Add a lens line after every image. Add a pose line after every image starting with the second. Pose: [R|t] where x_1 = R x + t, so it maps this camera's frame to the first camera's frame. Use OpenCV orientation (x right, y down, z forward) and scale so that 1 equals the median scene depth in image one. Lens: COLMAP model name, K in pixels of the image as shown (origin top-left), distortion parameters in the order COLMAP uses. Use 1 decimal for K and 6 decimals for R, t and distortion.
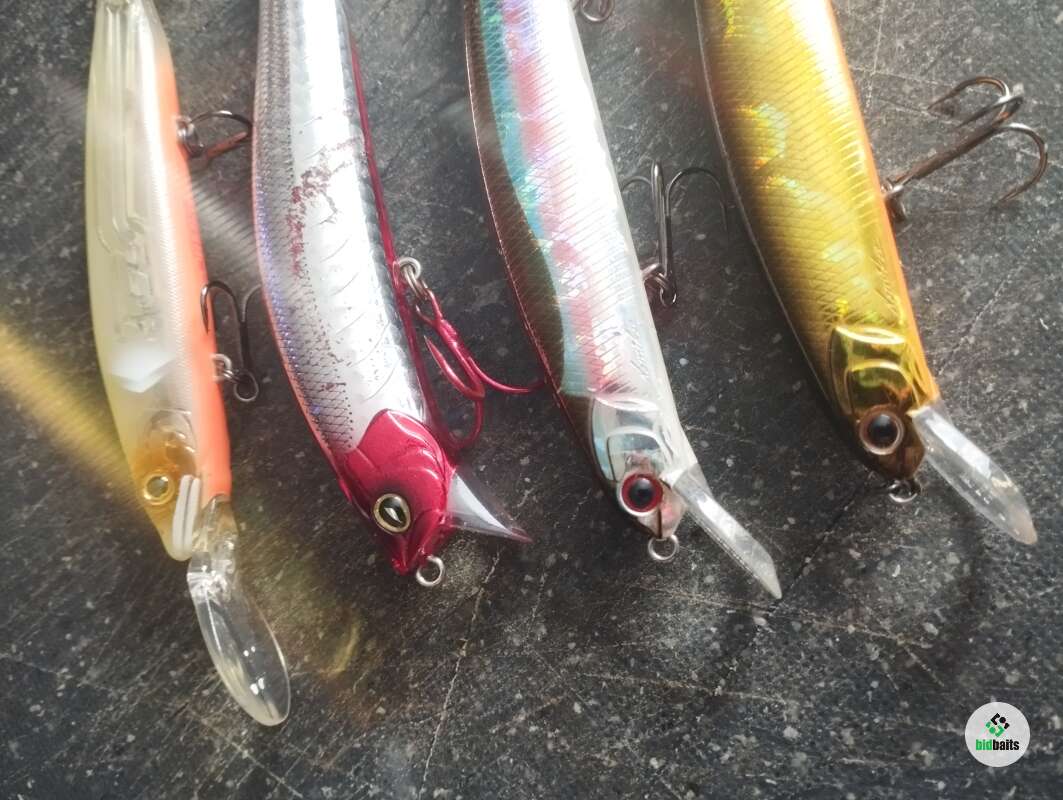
lens RADIAL K [[902.8, 0, 535.0], [0, 902.8, 399.8], [0, 0, 1]] dist [0.075231, -0.144400]
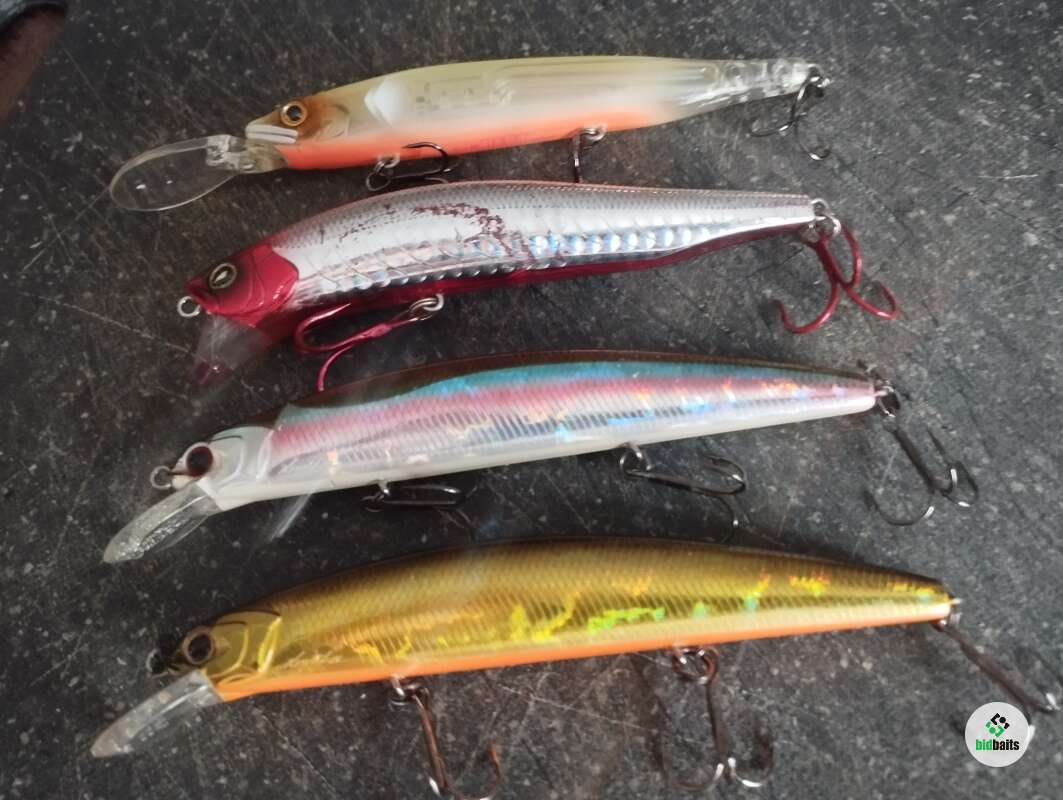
lens RADIAL K [[902.8, 0, 533.3], [0, 902.8, 398.3], [0, 0, 1]] dist [0.075231, -0.144400]
pose [[-0.073542, 0.987182, -0.141643, 0.164085], [-0.976785, -0.042646, 0.209934, -0.578250], [0.201203, 0.153794, 0.967401, -0.148549]]
